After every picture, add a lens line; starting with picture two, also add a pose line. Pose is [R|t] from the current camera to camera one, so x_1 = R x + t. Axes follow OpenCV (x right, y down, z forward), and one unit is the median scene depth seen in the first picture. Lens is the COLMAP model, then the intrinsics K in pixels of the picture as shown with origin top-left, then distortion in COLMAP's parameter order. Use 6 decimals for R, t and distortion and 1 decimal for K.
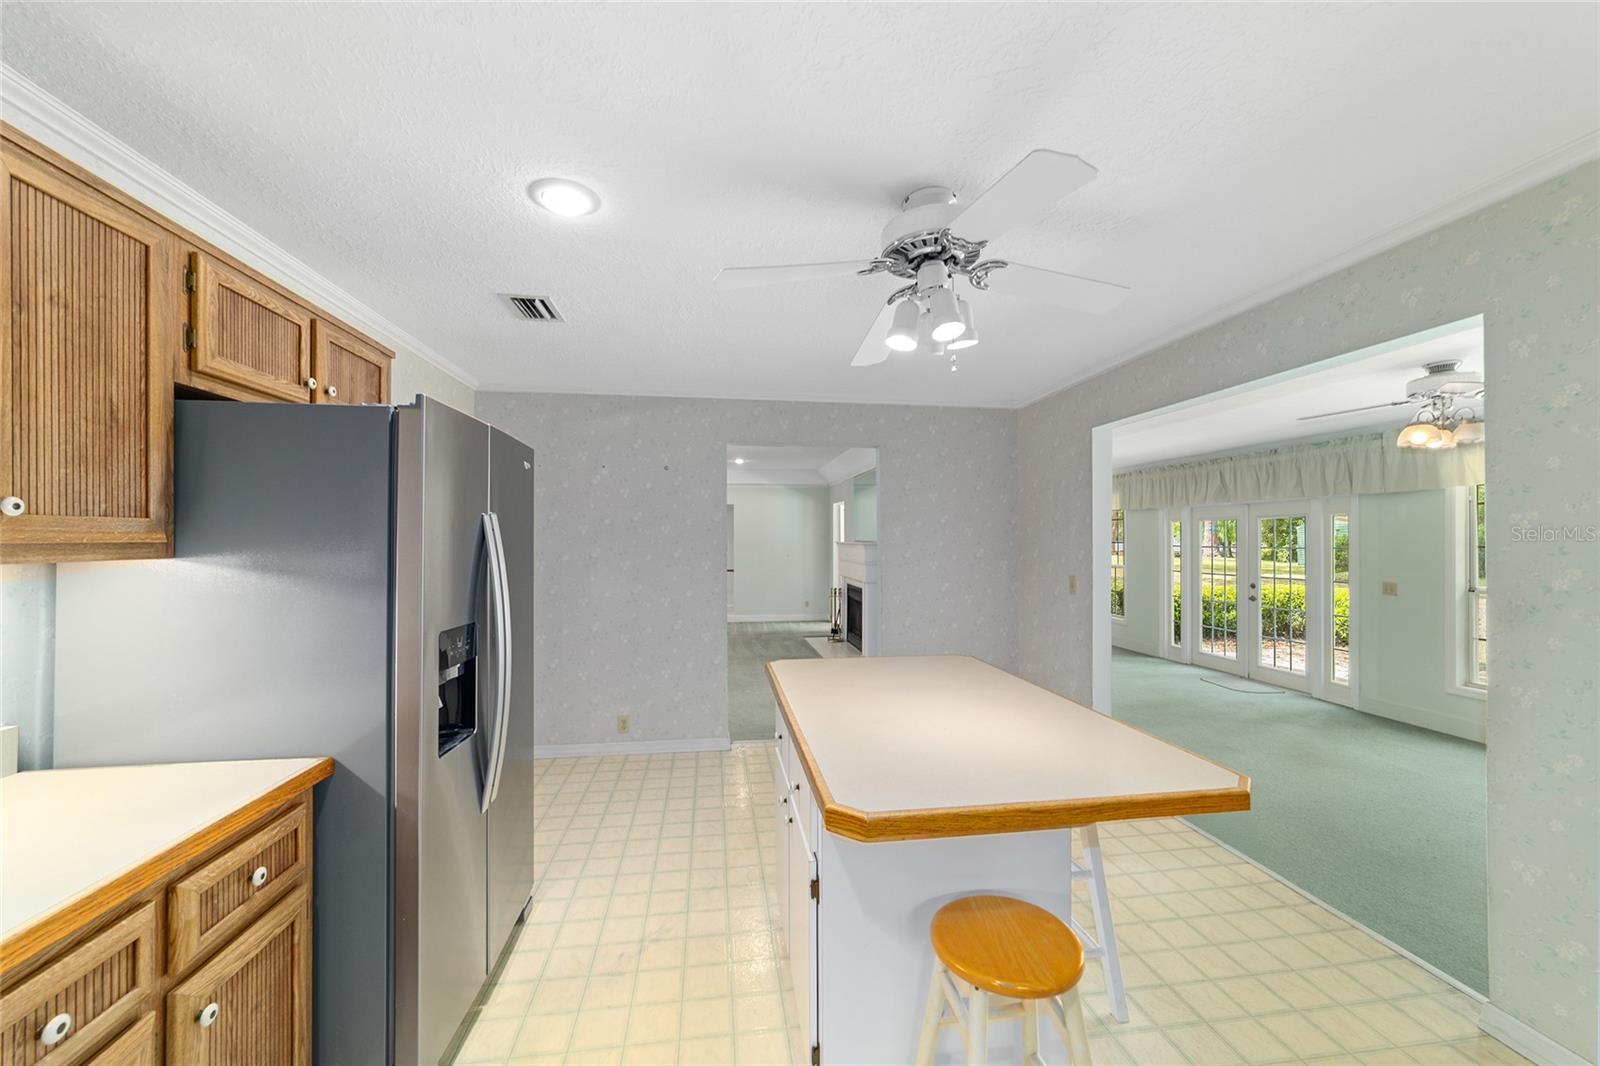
lens RADIAL K [[624.6, 0, 805.7], [0, 624.6, 534.4], [0, 0, 1]] dist [0.000505, 0.000583]
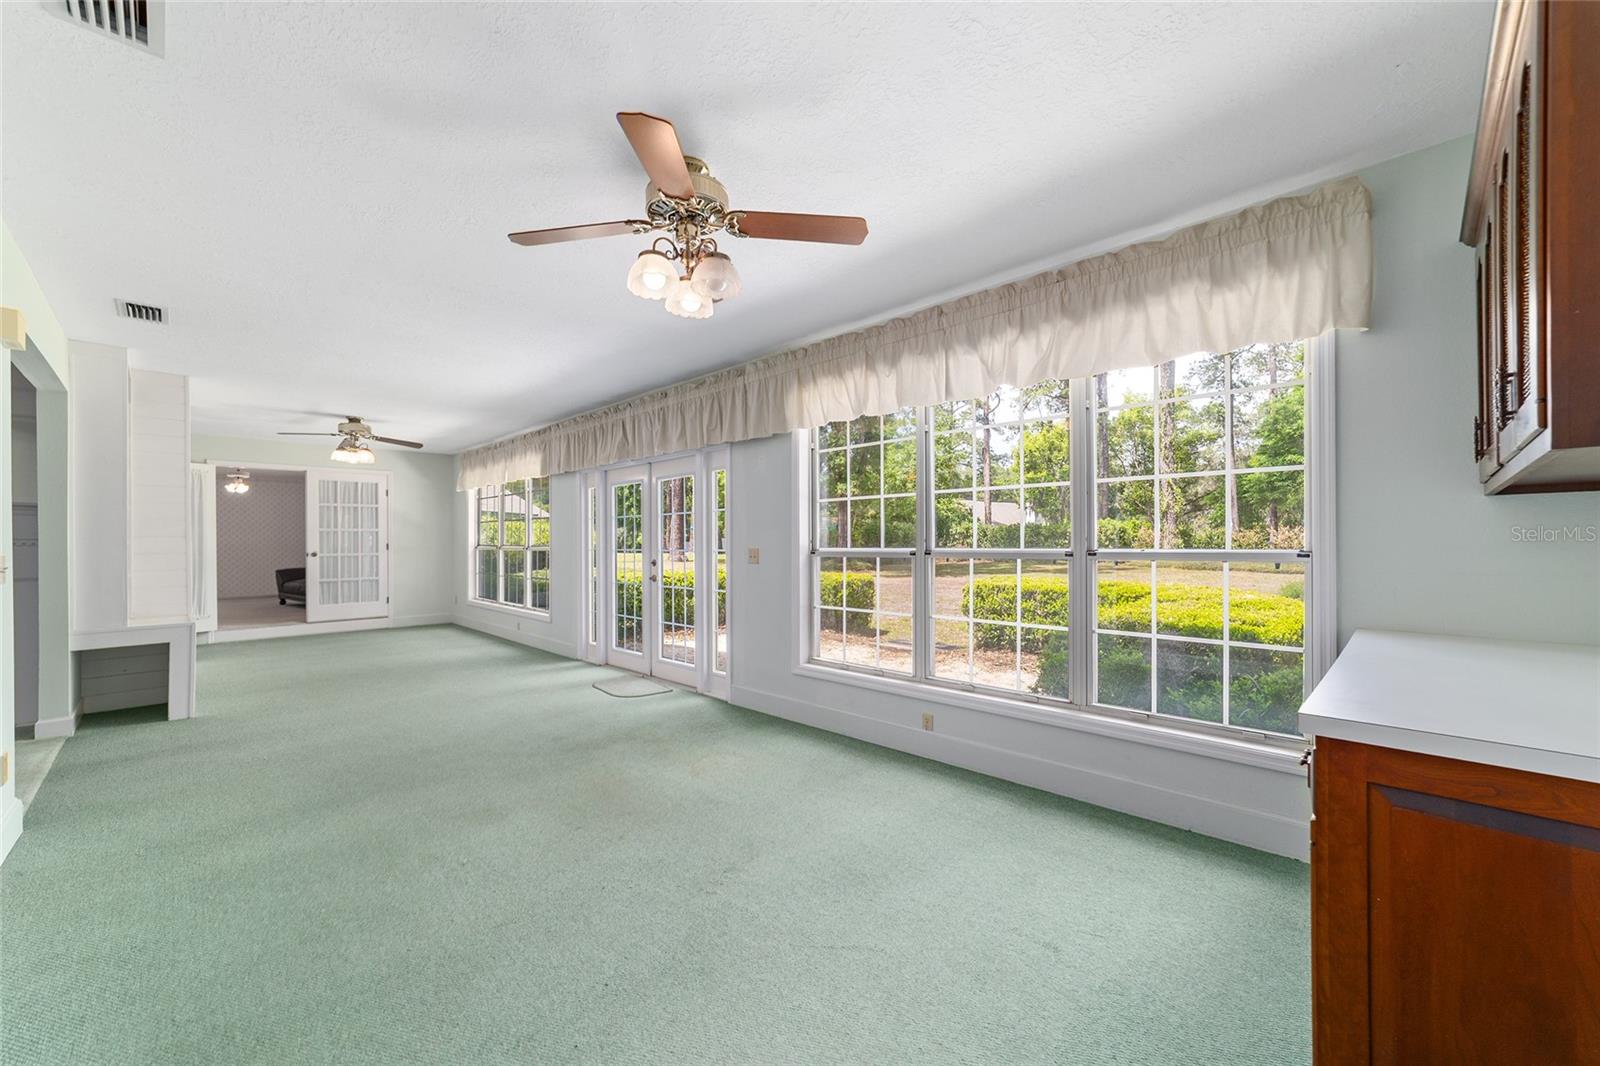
lens RADIAL K [[624.6, 0, 805.8], [0, 624.6, 535.0], [0, 0, 1]] dist [0.000505, 0.000583]
pose [[0.800923, 0.006543, 0.598732, 0.470547], [-0.003684, 0.999975, -0.006000, 0.061820], [-0.598756, 0.002600, 0.800927, 0.274012]]
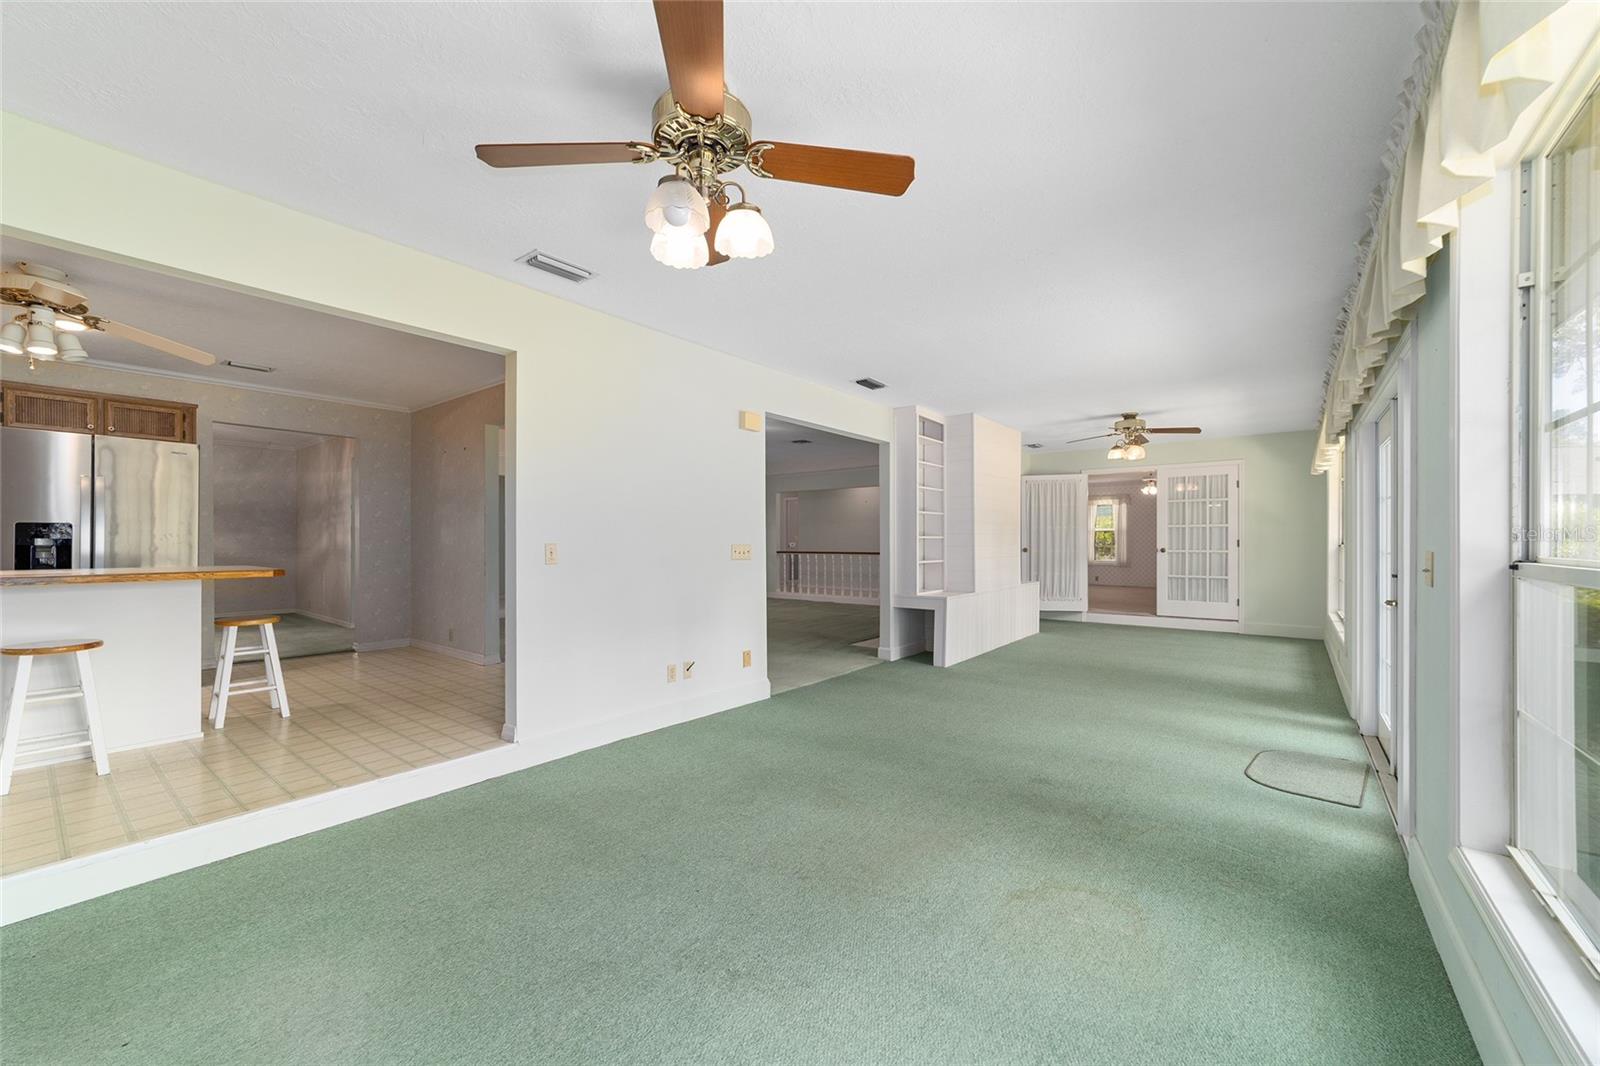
lens RADIAL K [[624.6, 0, 790.1], [0, 624.6, 539.0], [0, 0, 1]] dist [0.000505, 0.000583]
pose [[0.679898, 0.000133, -0.733307, 0.932900], [0.004314, 0.999982, 0.004180, 0.065122], [0.733294, -0.006005, 0.679885, 0.453188]]
